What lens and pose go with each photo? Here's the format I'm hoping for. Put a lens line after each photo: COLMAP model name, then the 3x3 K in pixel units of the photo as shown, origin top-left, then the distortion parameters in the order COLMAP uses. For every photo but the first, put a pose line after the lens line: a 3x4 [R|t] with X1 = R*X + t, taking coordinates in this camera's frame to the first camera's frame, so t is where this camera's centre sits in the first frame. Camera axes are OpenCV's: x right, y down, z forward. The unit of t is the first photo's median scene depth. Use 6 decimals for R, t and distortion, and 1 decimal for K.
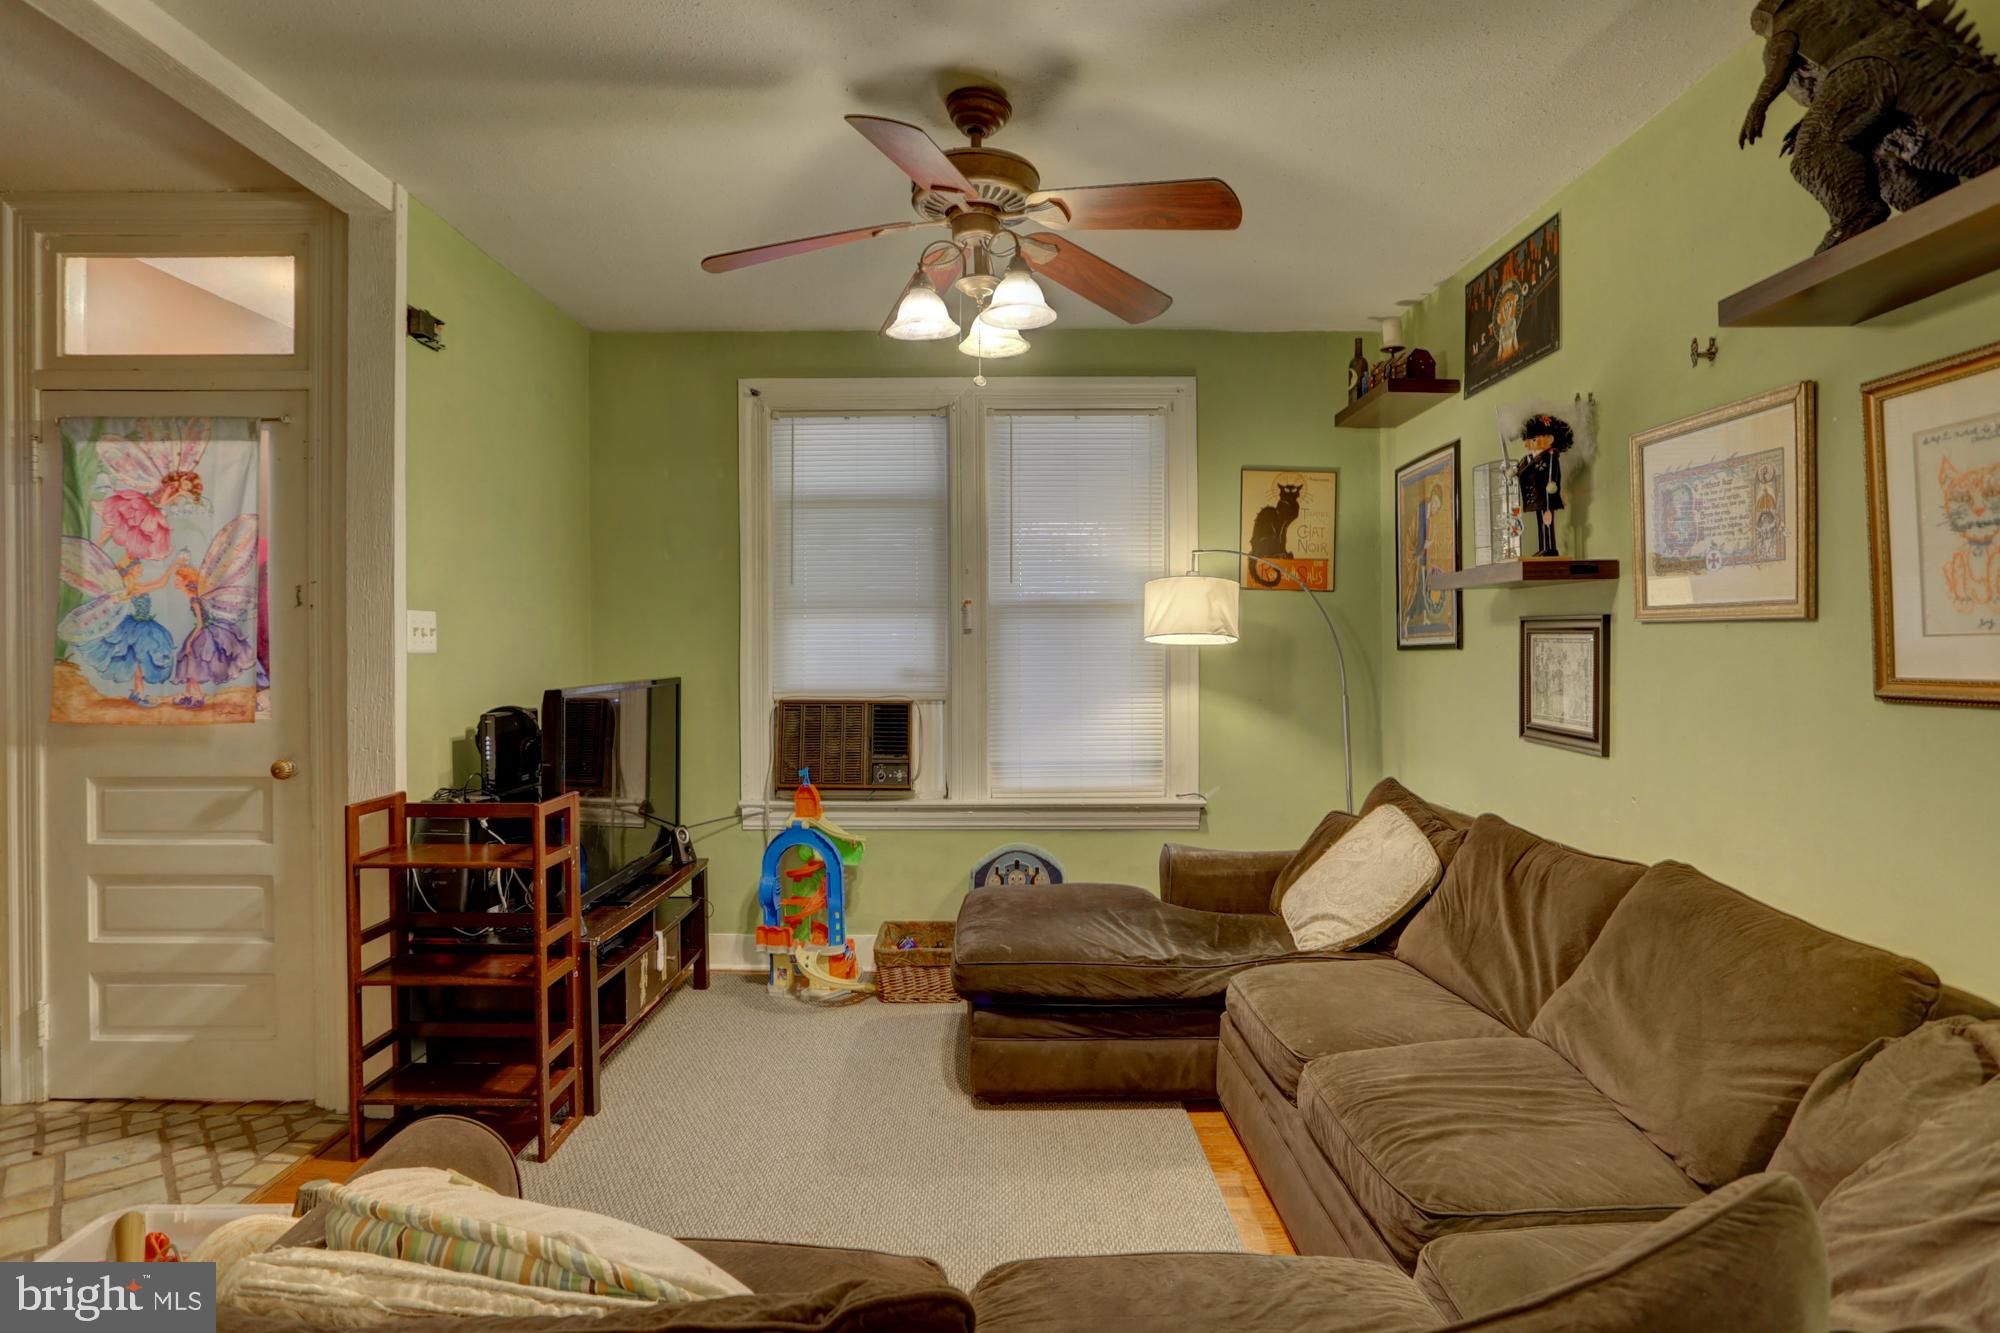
lens RADIAL K [[1054.5, 0, 964.3], [0, 1054.5, 636.6], [0, 0, 1]] dist [-0.050045, 0.020682]
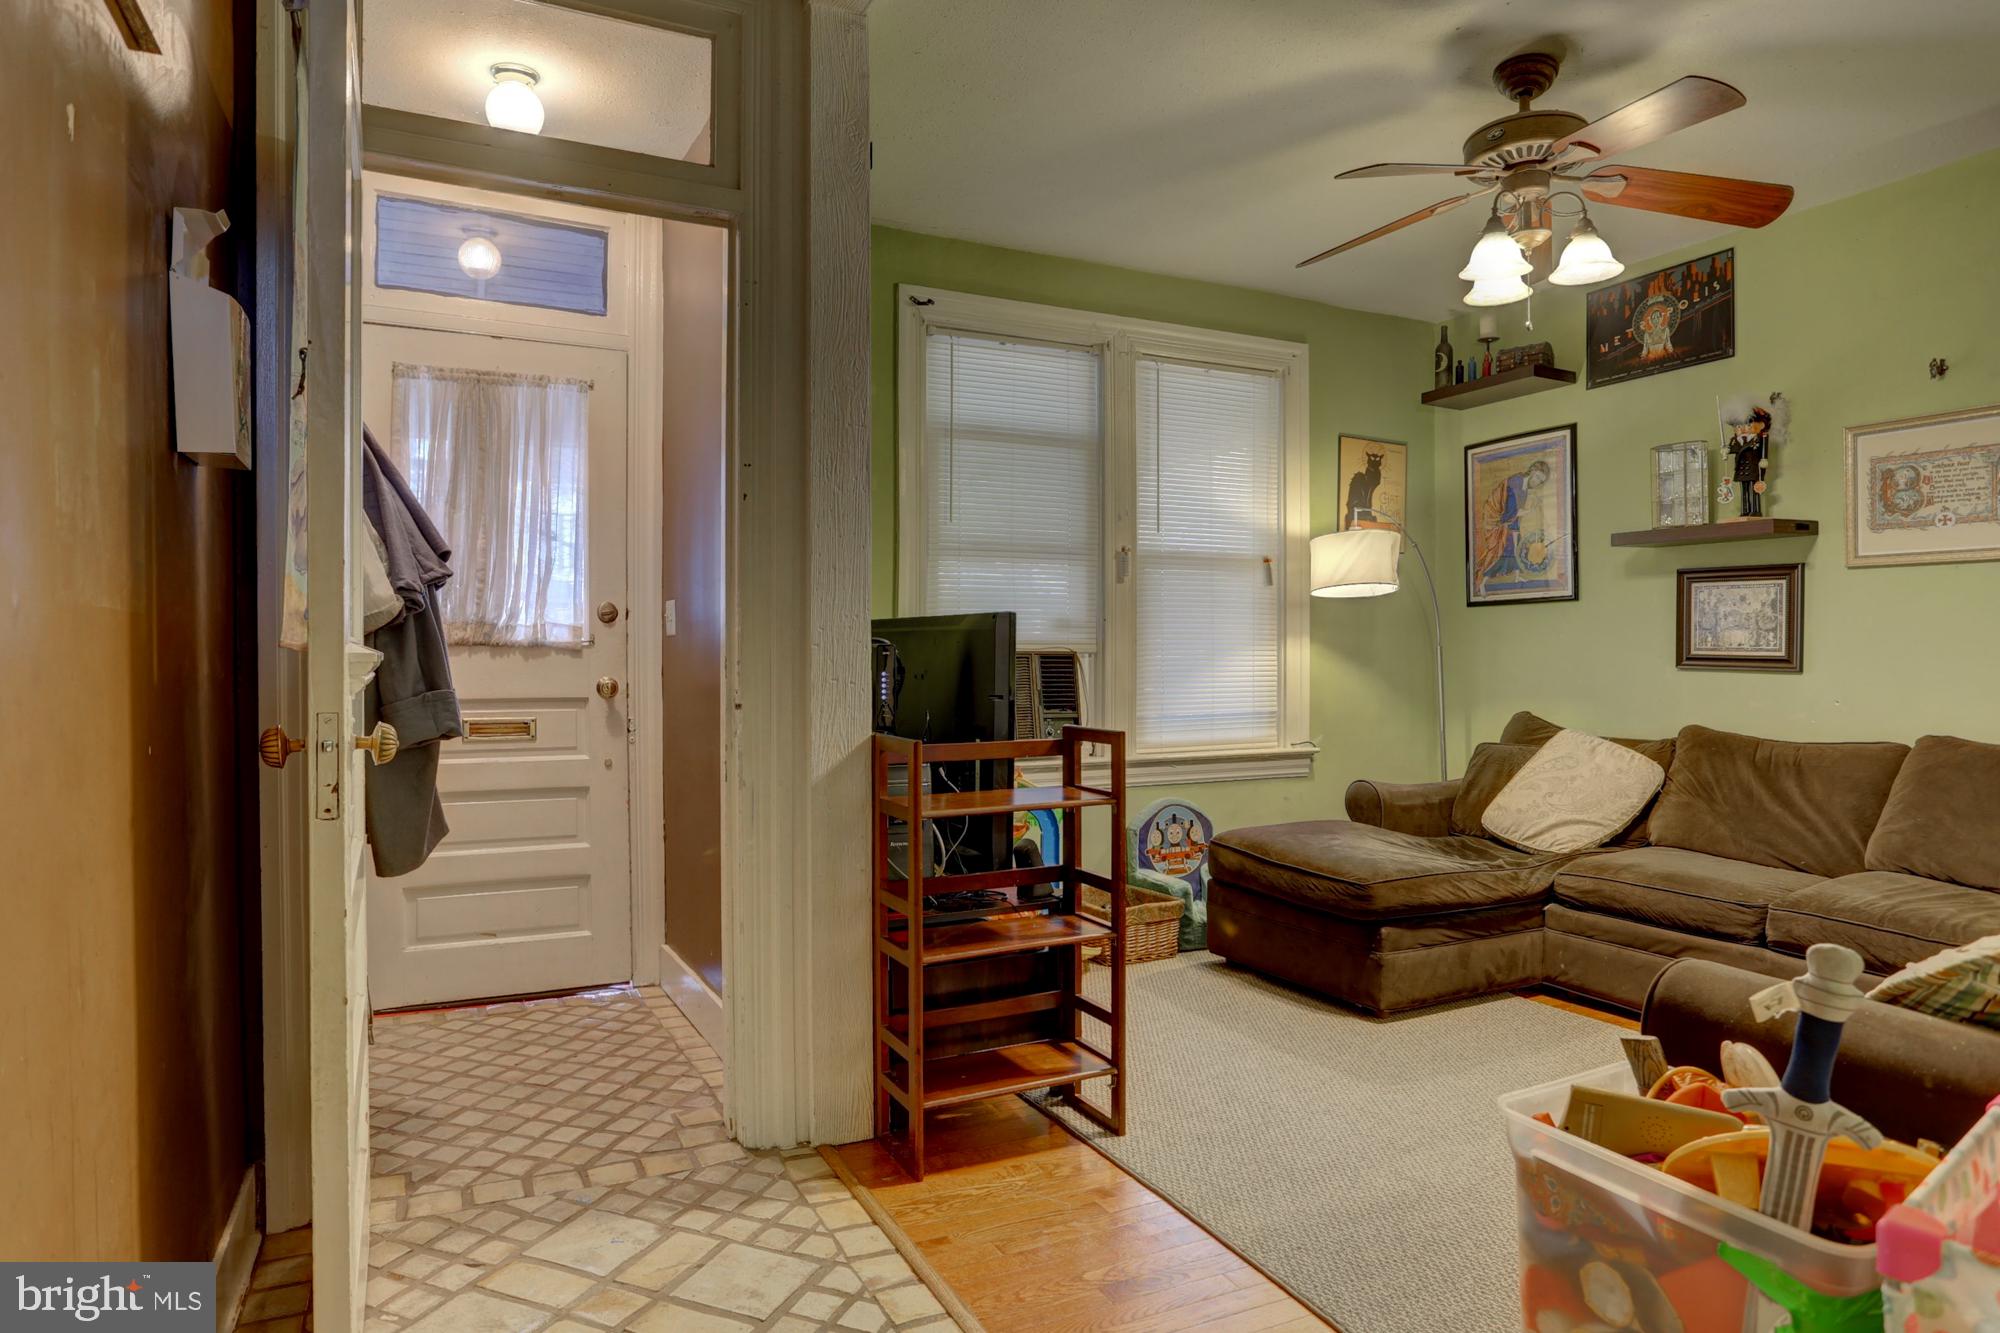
lens RADIAL K [[1157.0, 0, 985.7], [0, 1157.0, 649.7], [0, 0, 1]] dist [-0.047795, 0.034434]
pose [[0.897322, 0.004399, 0.441354, -0.804926], [-0.008024, 0.999948, 0.006347, 0.073784], [-0.441303, -0.009236, 0.897310, 0.147622]]
